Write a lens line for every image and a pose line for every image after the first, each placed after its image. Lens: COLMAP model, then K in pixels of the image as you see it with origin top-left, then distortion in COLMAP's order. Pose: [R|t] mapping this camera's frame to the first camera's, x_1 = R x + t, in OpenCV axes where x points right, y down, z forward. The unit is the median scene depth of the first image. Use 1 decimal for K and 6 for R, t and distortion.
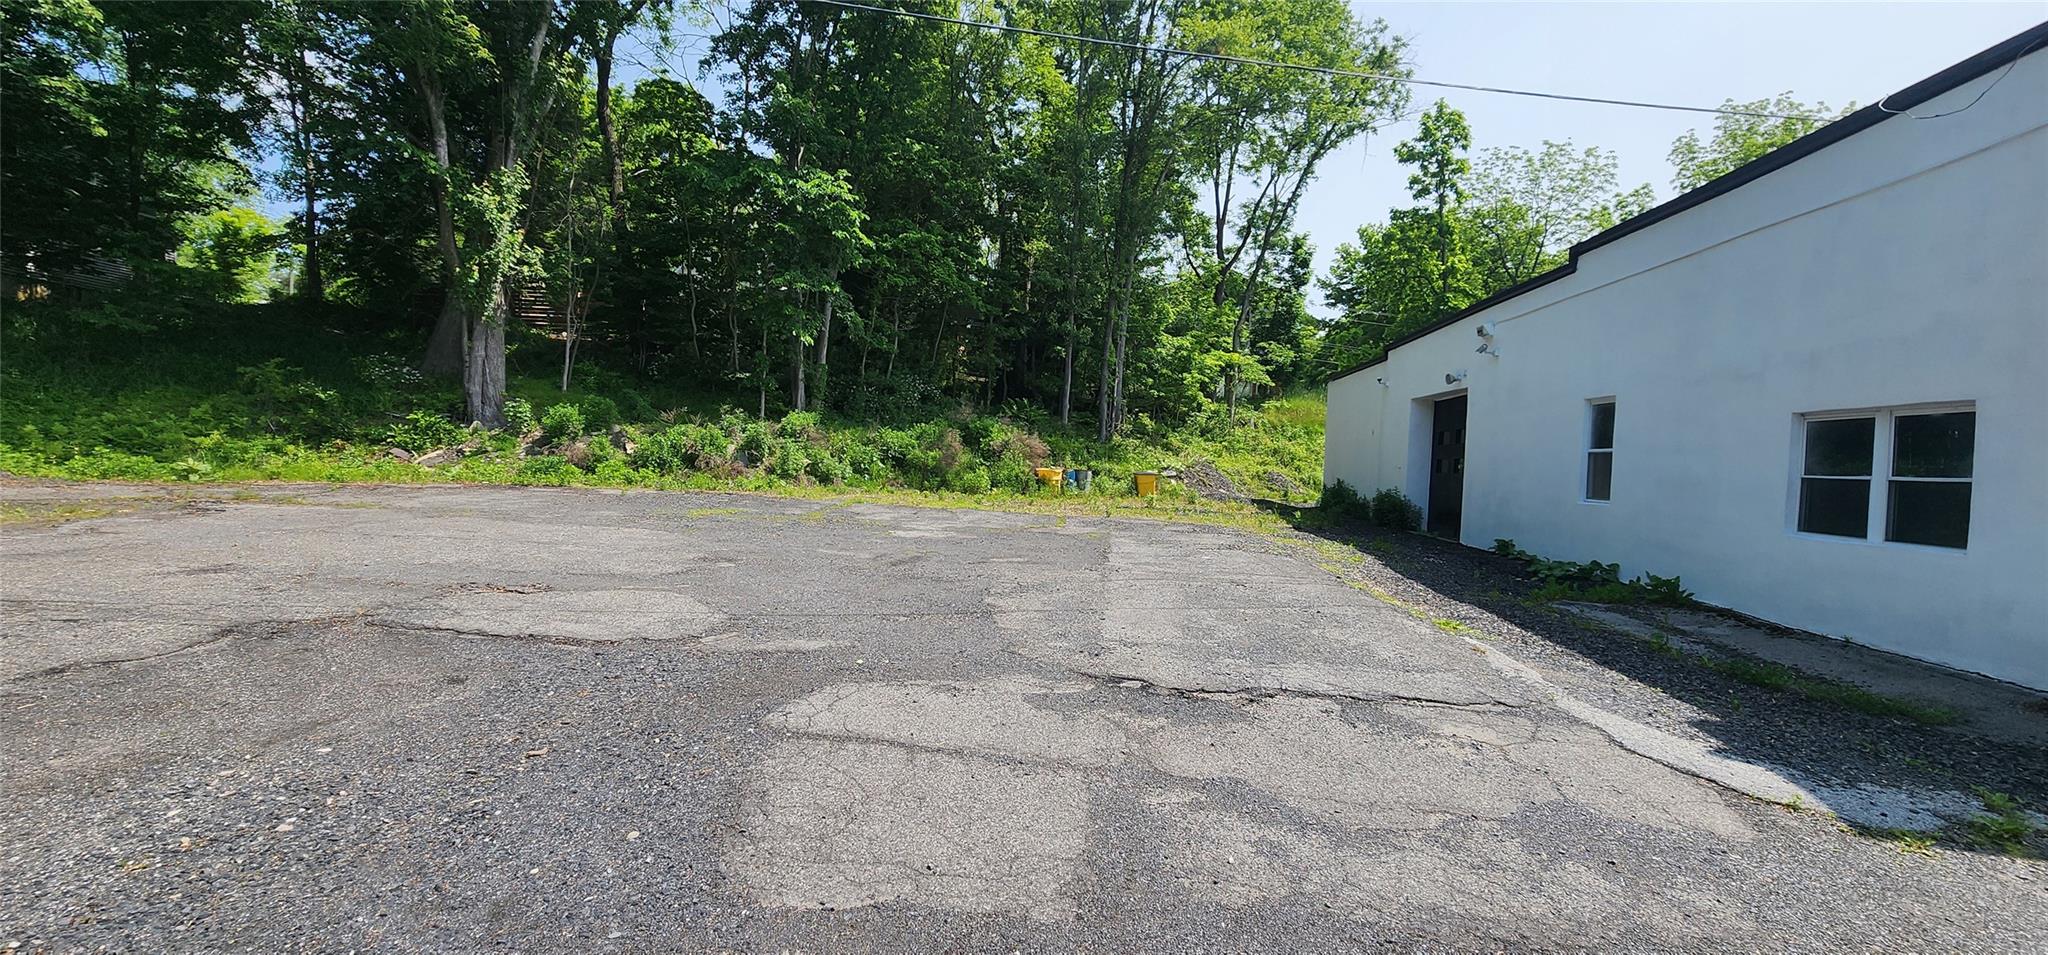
lens RADIAL K [[836.4, 0, 1003.5], [0, 836.4, 476.9], [0, 0, 1]] dist [0.000041, -0.000327]
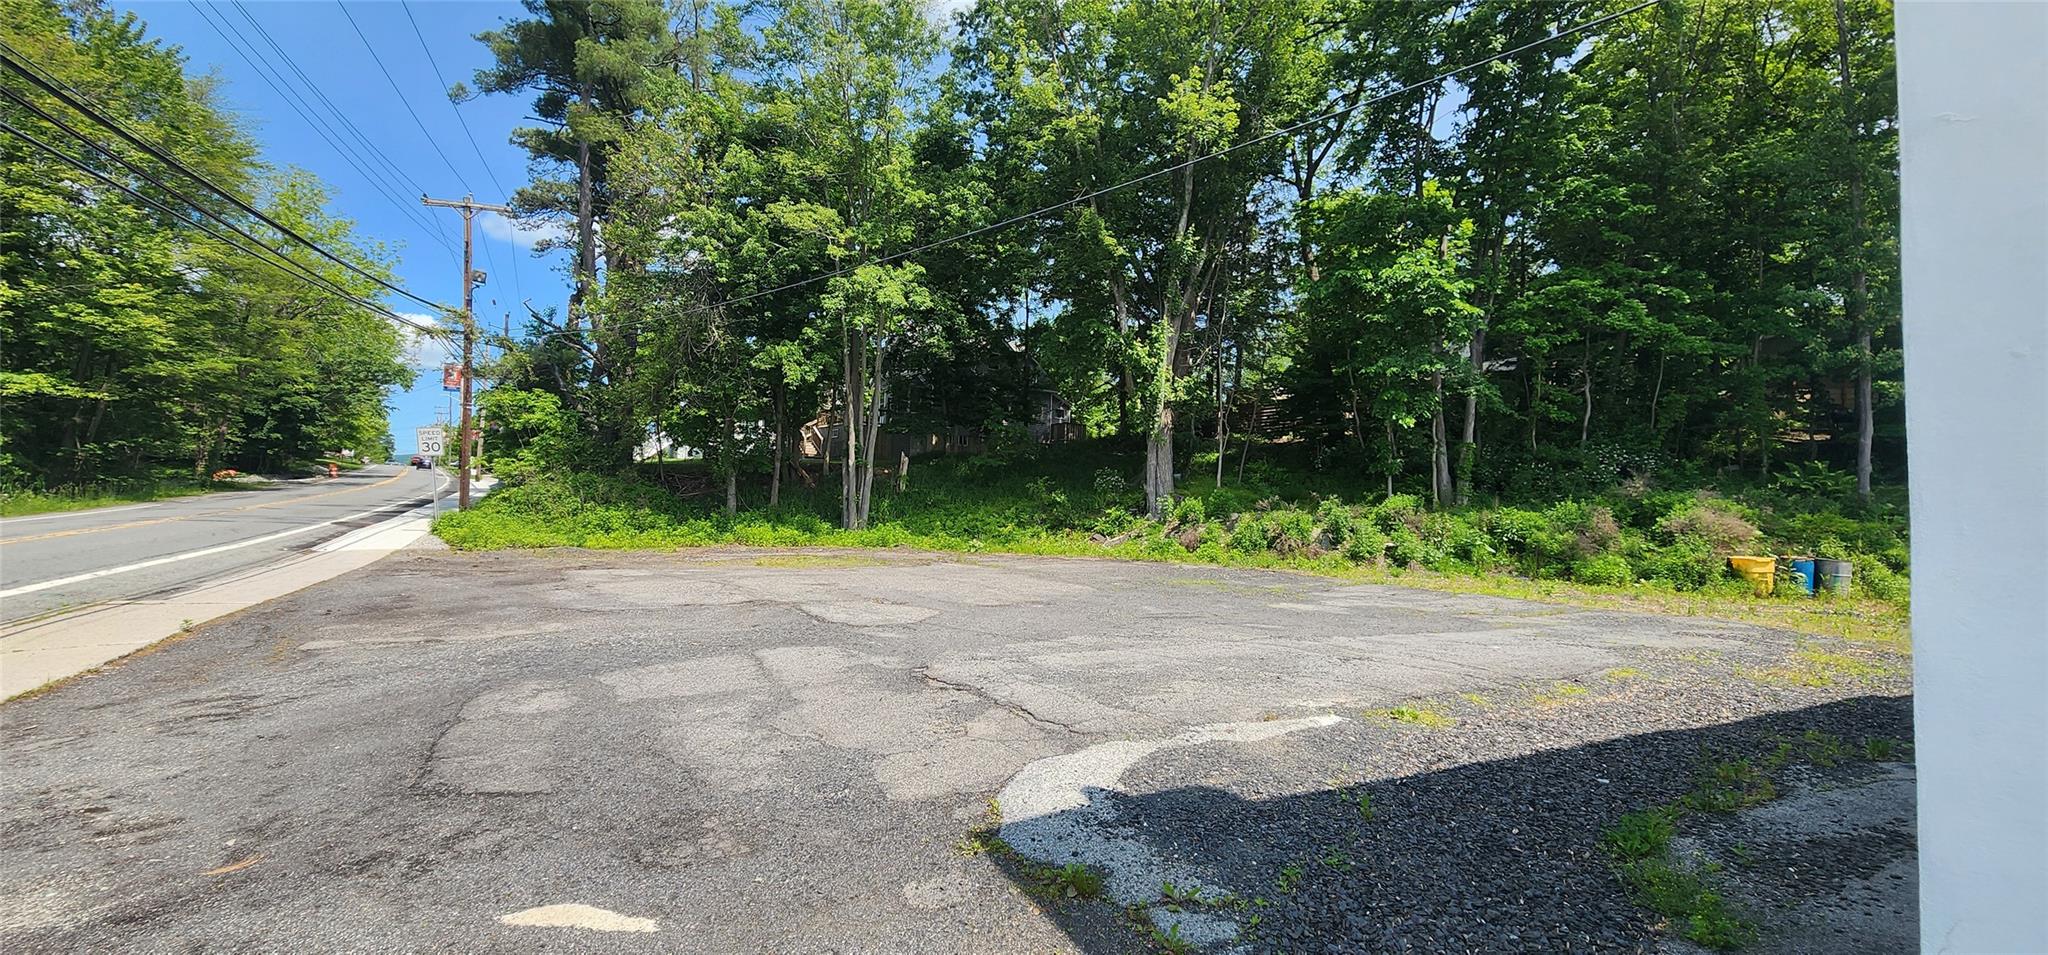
lens RADIAL K [[836.4, 0, 1003.5], [0, 836.4, 476.9], [0, 0, 1]] dist [0.000041, -0.000327]
pose [[0.559449, -0.066045, -0.826229, 0.354740], [-0.027971, 0.994748, -0.098455, 0.013058], [0.828393, 0.078191, 0.554664, 0.070353]]
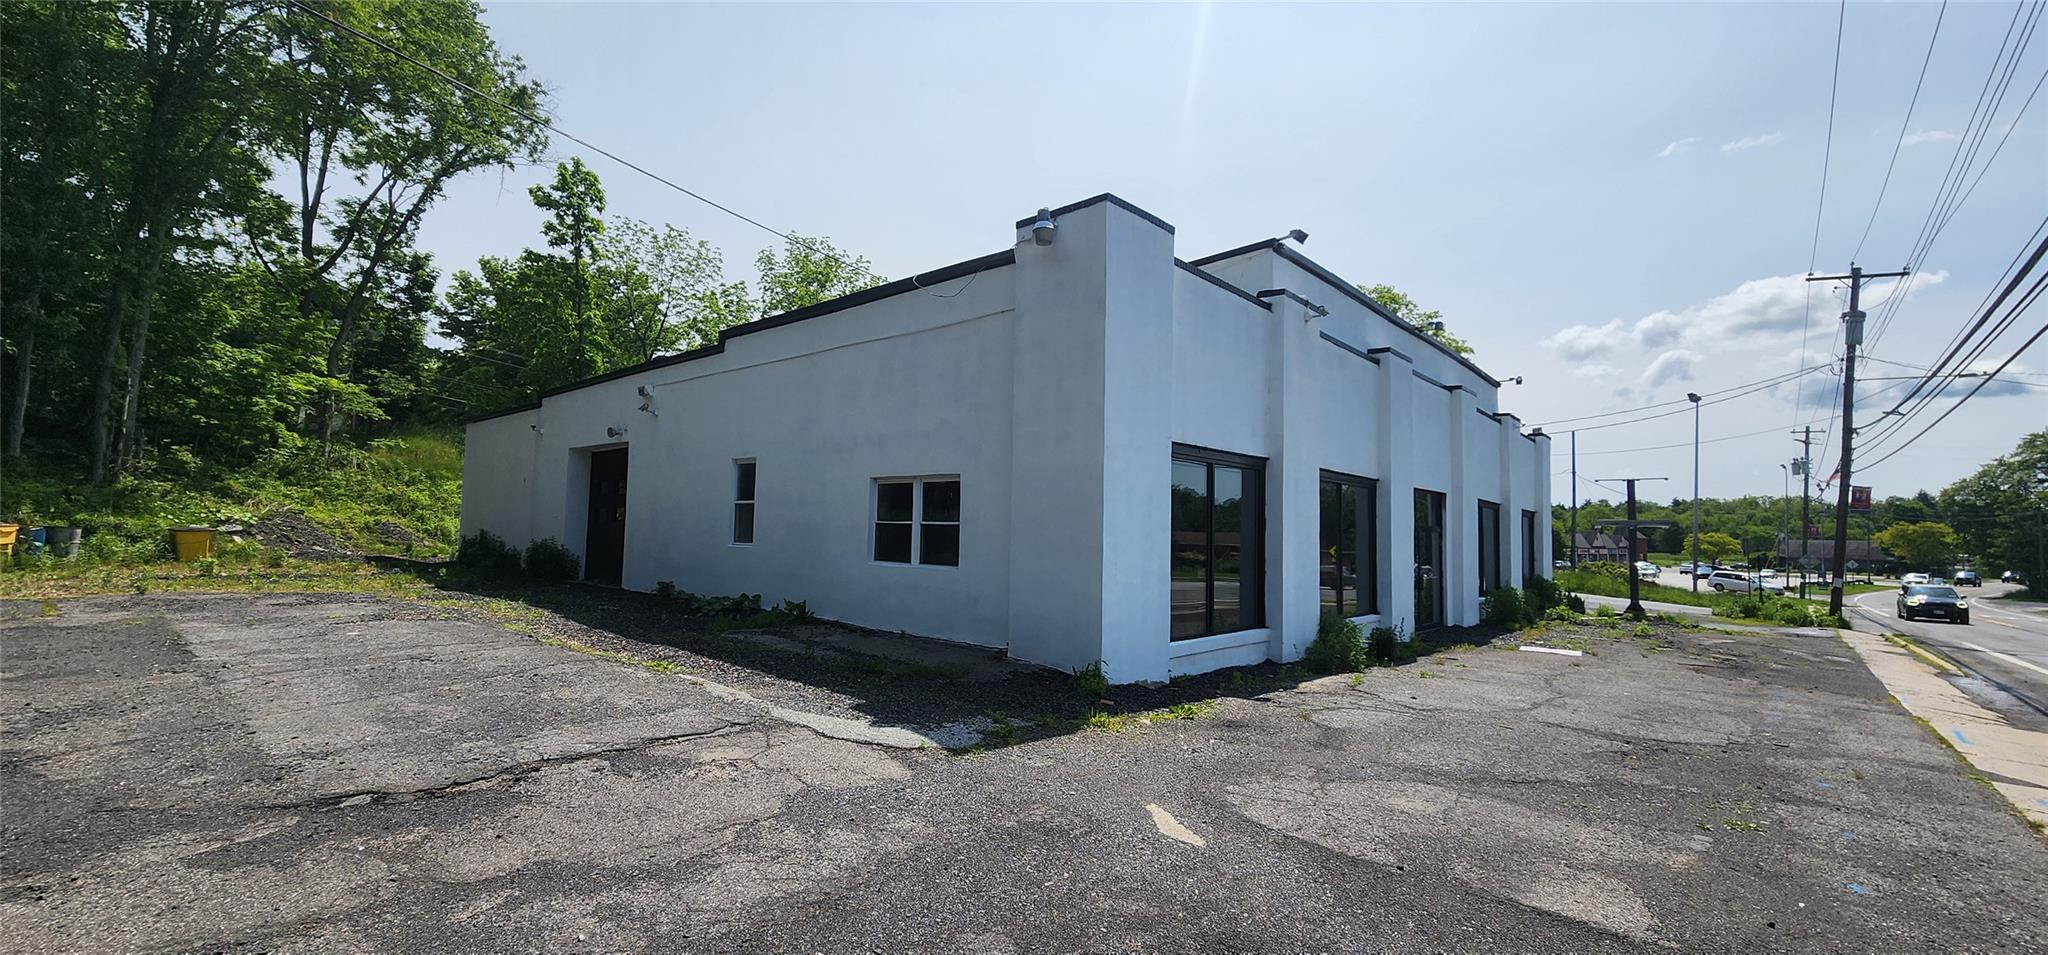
lens RADIAL K [[836.4, 0, 1003.5], [0, 836.4, 476.9], [0, 0, 1]] dist [0.000041, -0.000327]
pose [[0.567058, 0.022713, 0.823364, -0.040903], [0.021735, 0.998859, -0.042523, -0.004618], [-0.823391, 0.042009, 0.565918, 0.001749]]
